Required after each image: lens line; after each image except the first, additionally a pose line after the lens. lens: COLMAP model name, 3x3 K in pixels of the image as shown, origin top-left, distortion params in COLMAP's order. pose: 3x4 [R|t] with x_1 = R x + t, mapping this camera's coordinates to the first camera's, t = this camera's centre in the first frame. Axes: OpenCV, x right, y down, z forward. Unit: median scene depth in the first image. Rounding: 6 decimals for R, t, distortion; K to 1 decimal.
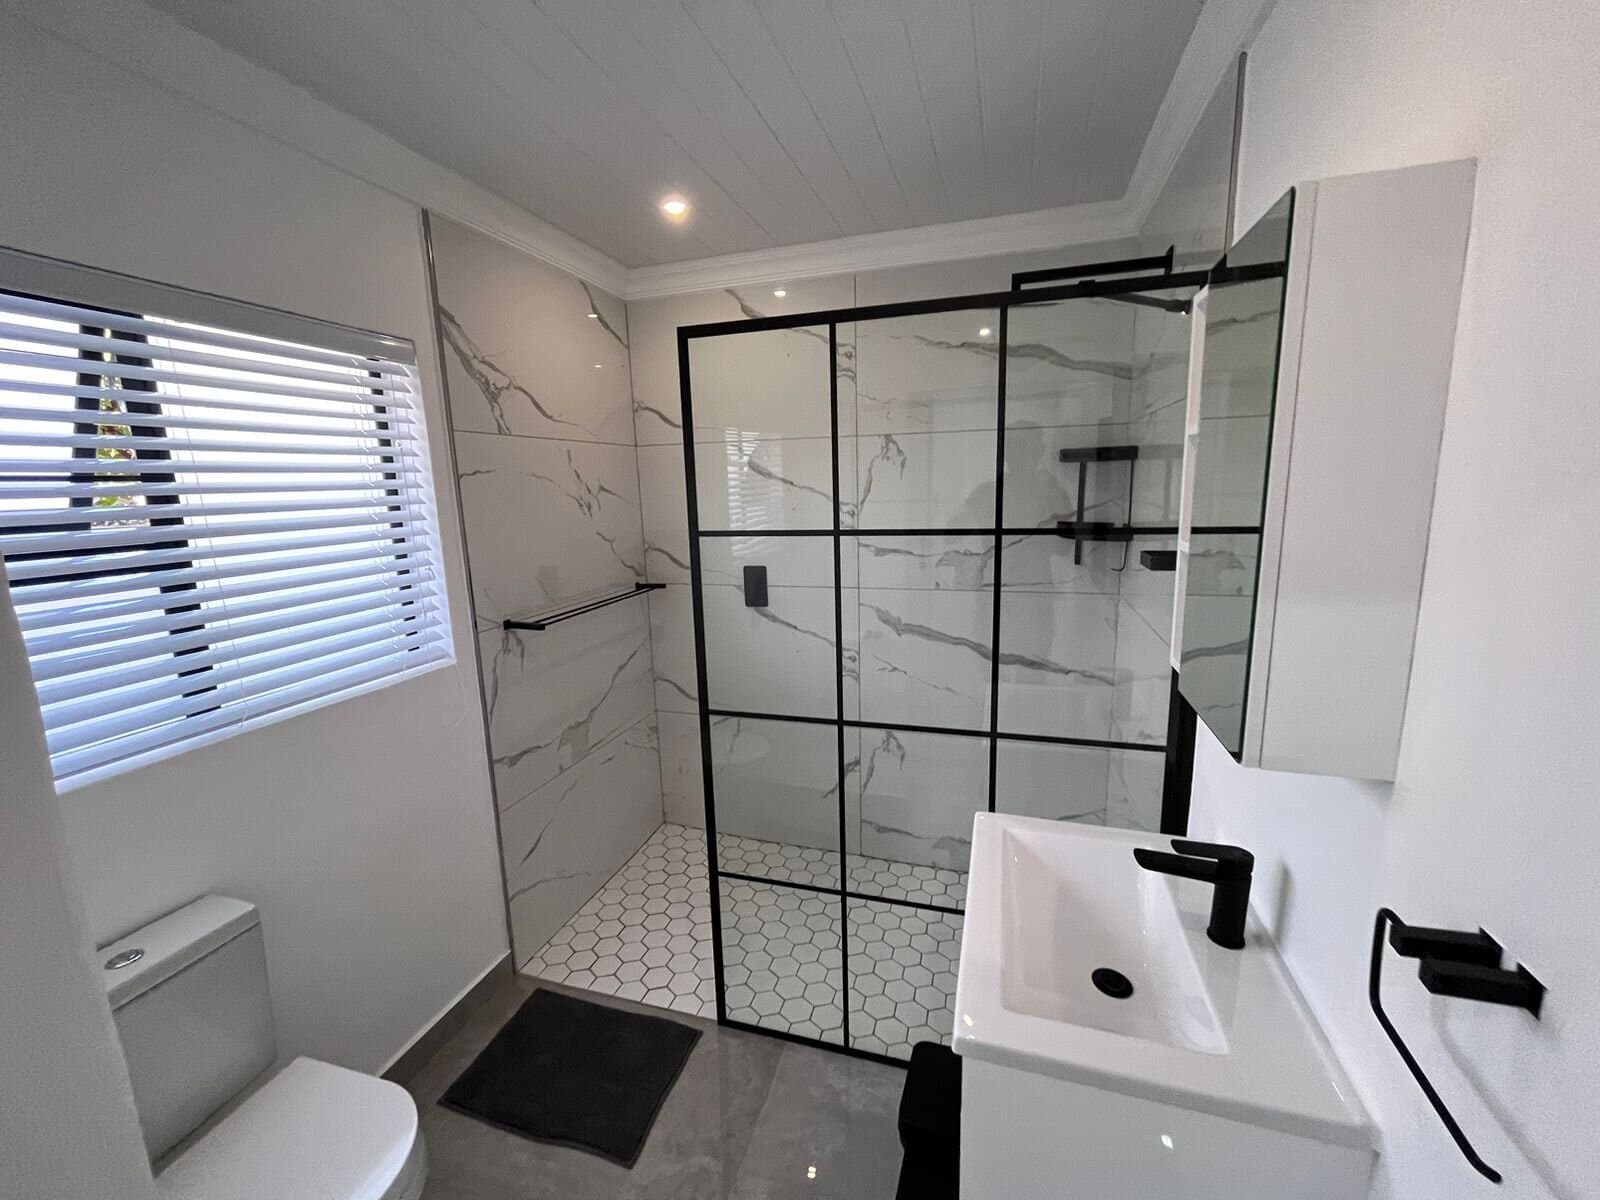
lens RADIAL K [[652.5, 0, 800.0], [0, 652.5, 599.9], [0, 0, 1]] dist [-0.000529, -0.000245]
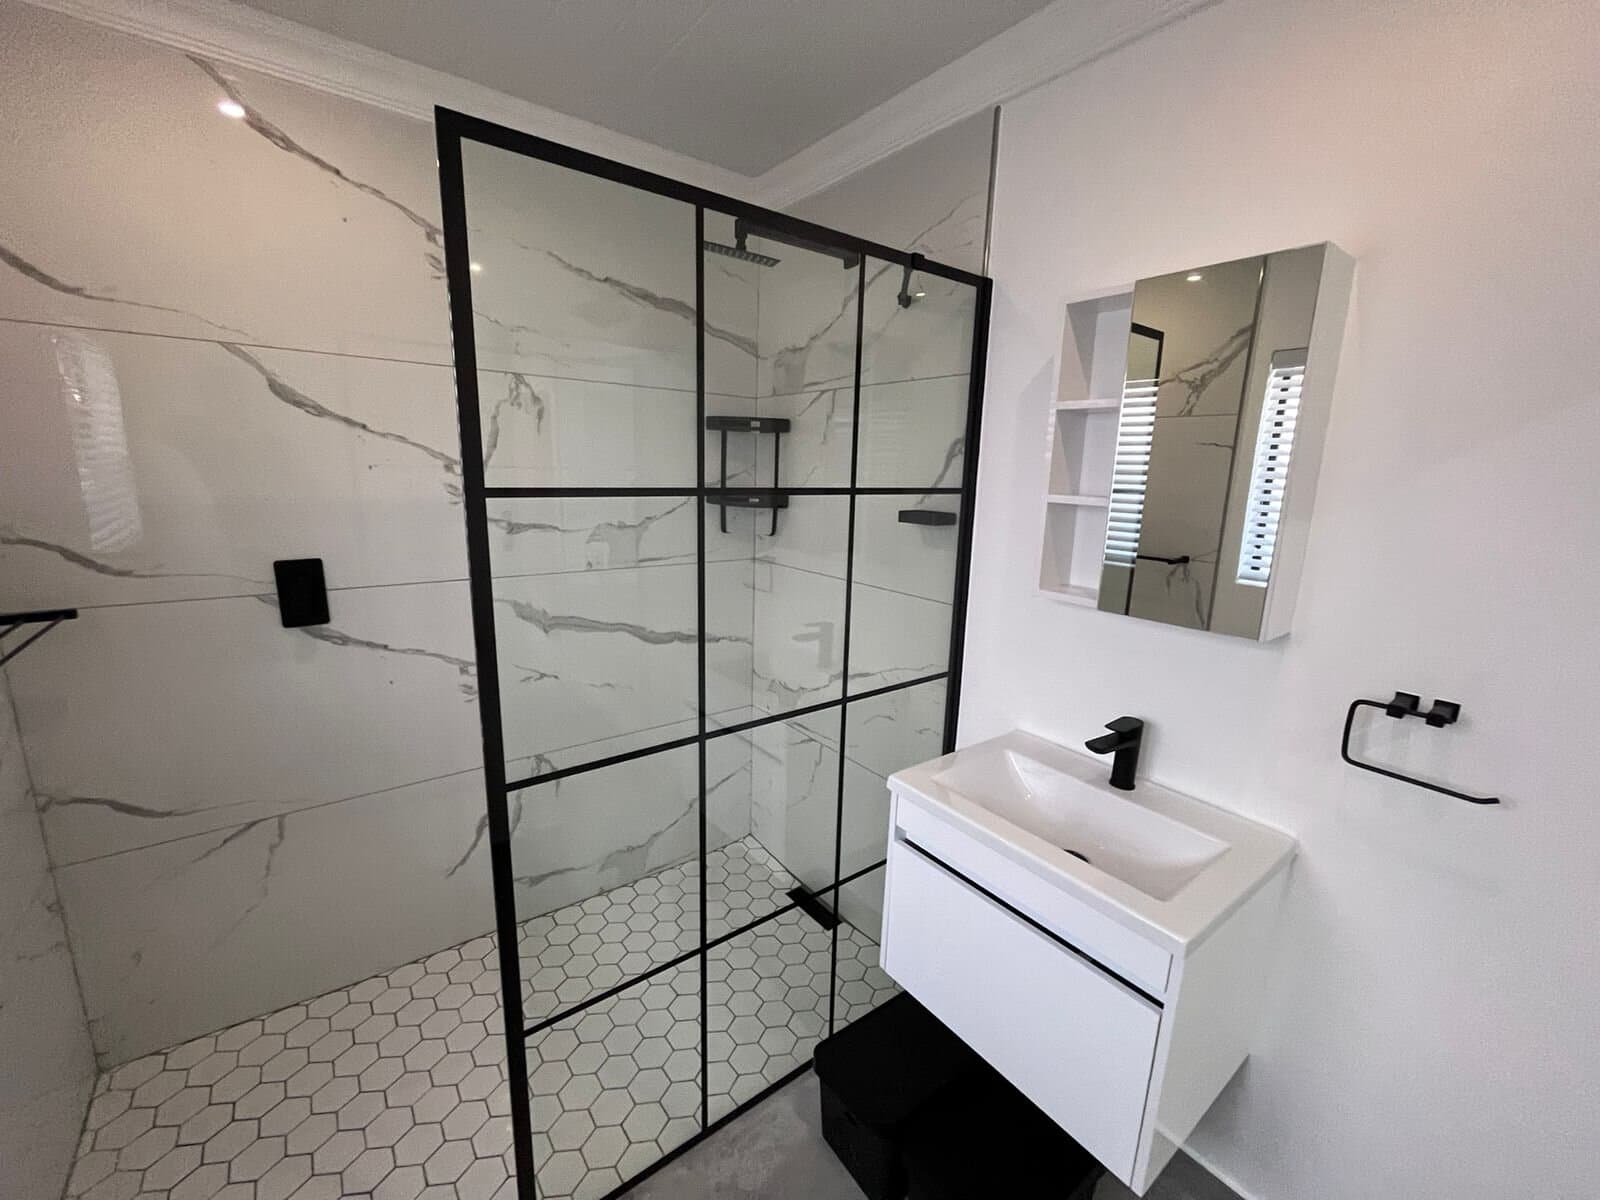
lens RADIAL K [[652.5, 0, 801.0], [0, 652.5, 599.0], [0, 0, 1]] dist [-0.000529, -0.000245]
pose [[0.578537, -0.119832, 0.806805, -0.310248], [0.101103, 0.992056, 0.074848, -0.014593], [-0.809366, 0.038268, 0.586057, 0.283794]]
